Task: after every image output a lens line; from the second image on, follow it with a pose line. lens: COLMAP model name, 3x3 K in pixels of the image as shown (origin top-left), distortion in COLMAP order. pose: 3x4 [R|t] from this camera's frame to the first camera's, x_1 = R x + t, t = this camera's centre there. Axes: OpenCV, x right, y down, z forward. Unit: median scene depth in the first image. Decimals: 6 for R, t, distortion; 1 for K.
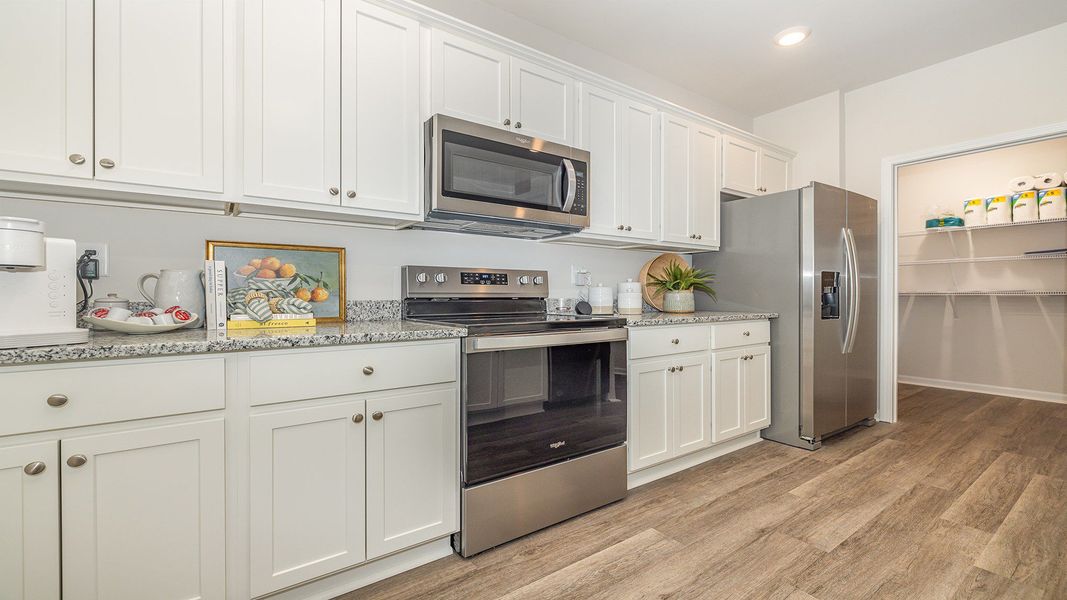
lens RADIAL K [[445.2, 0, 533.5], [0, 445.2, 300.0], [0, 0, 1]] dist [-0.000690, -0.000150]
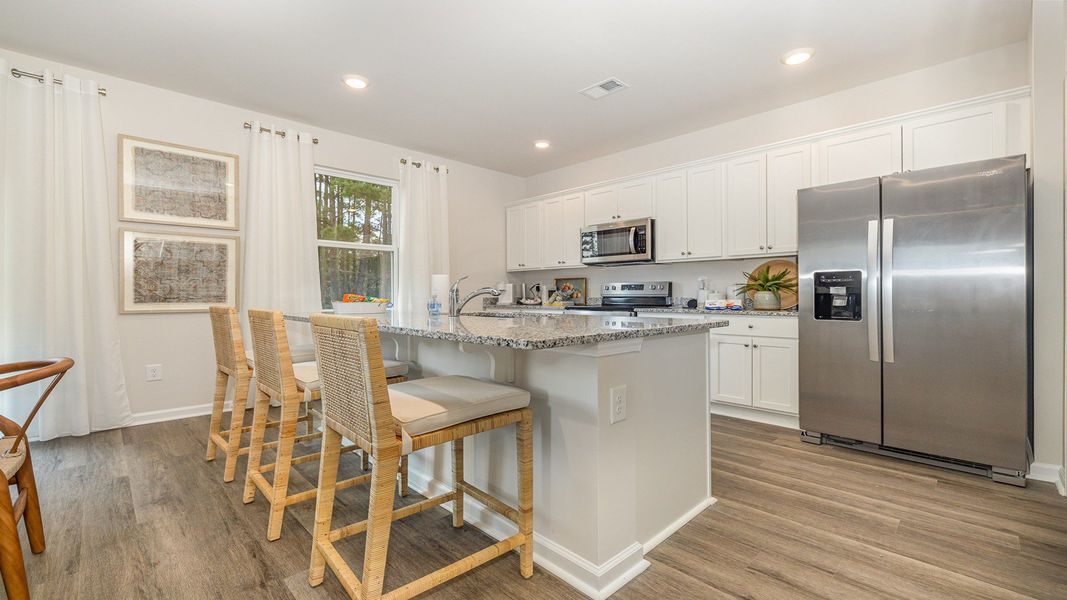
lens RADIAL K [[445.2, 0, 533.5], [0, 445.2, 300.0], [0, 0, 1]] dist [-0.000690, -0.000150]
pose [[0.151402, 0.007004, -0.988447, 1.795335], [-0.012072, 0.999913, 0.005237, 0.005595], [0.988399, 0.011140, 0.151473, 0.233256]]
